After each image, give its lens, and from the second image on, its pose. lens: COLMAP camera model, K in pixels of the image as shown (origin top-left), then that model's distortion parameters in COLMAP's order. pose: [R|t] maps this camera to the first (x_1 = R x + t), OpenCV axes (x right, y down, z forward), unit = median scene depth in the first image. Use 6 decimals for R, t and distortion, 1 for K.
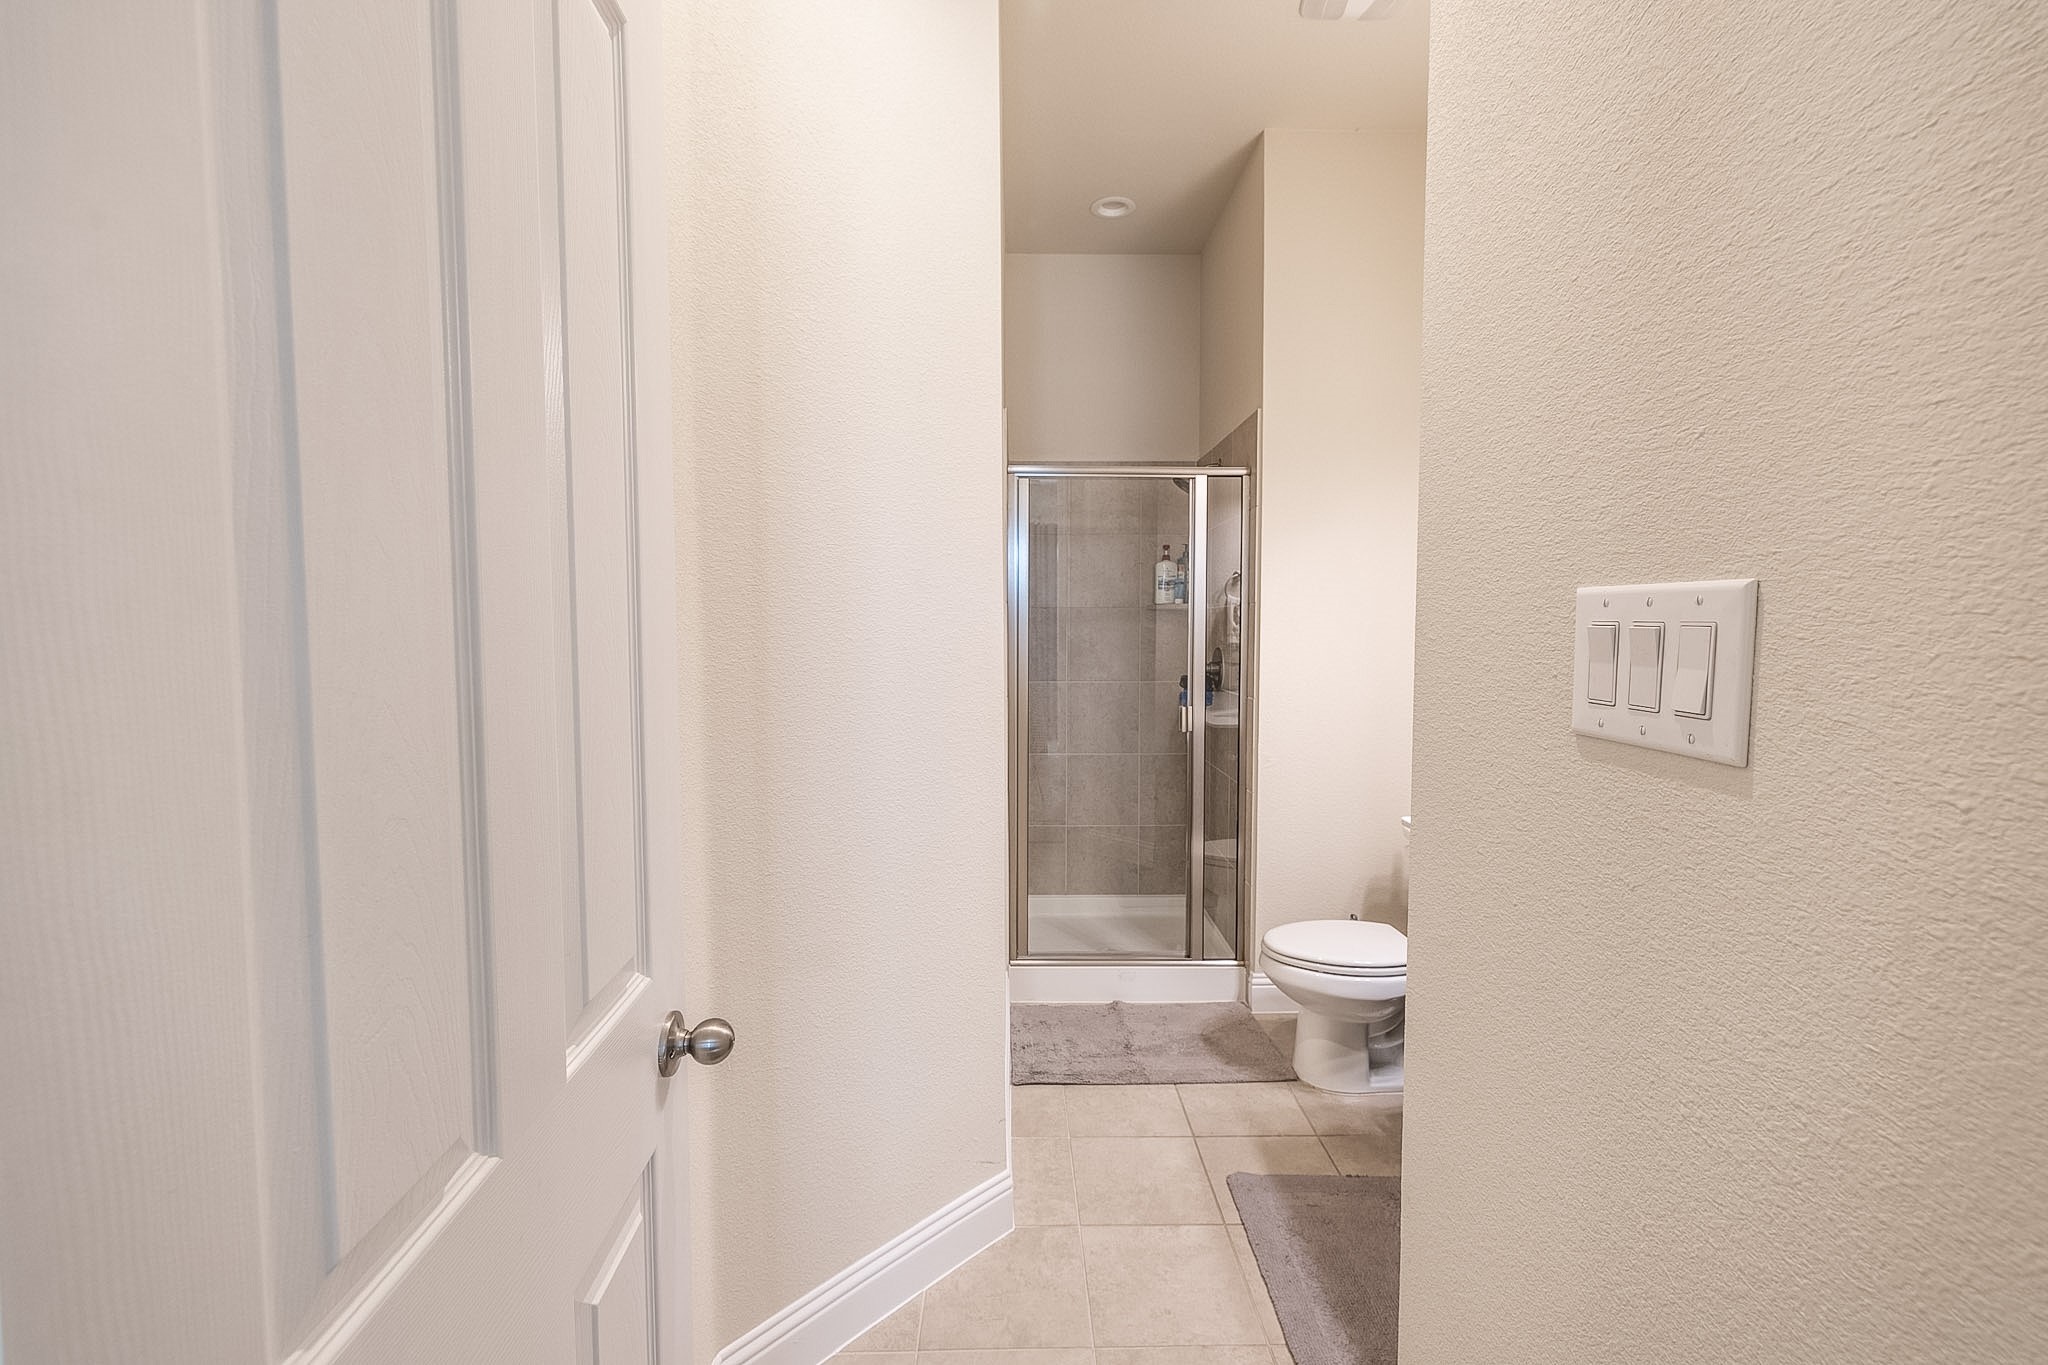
lens RADIAL K [[863.0, 0, 1023.5], [0, 863.0, 683.1], [0, 0, 1]] dist [0.001971, 0.000211]
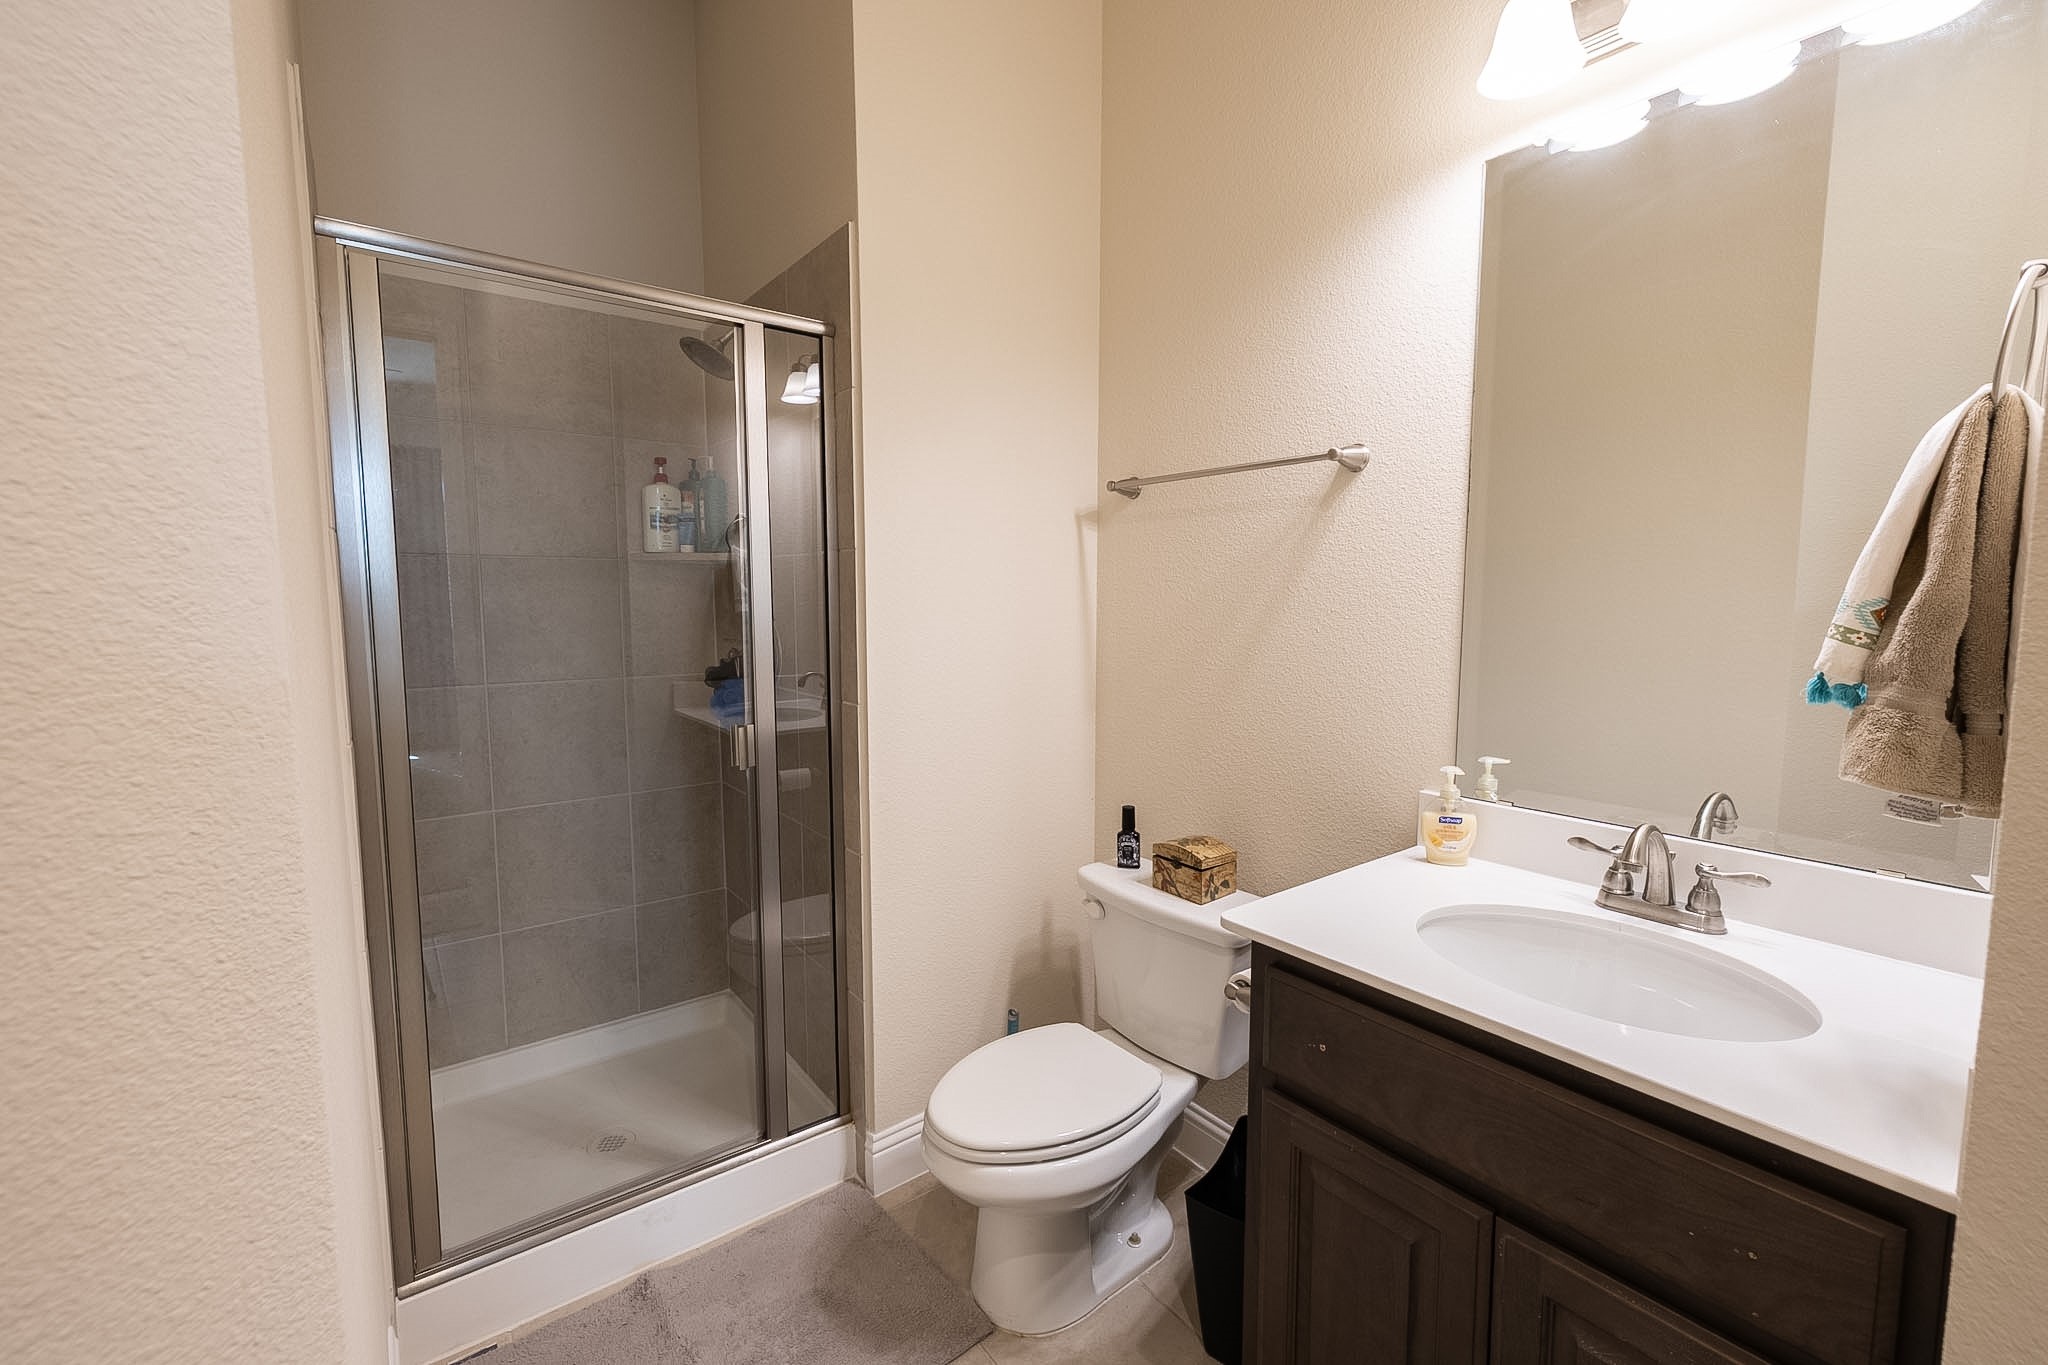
lens RADIAL K [[863.0, 0, 1030.5], [0, 863.0, 679.6], [0, 0, 1]] dist [0.001971, 0.000211]
pose [[0.802871, -0.056714, 0.593449, 0.000630], [0.035977, 0.998260, 0.046727, -0.023200], [-0.595066, -0.016166, 0.803514, 0.411284]]
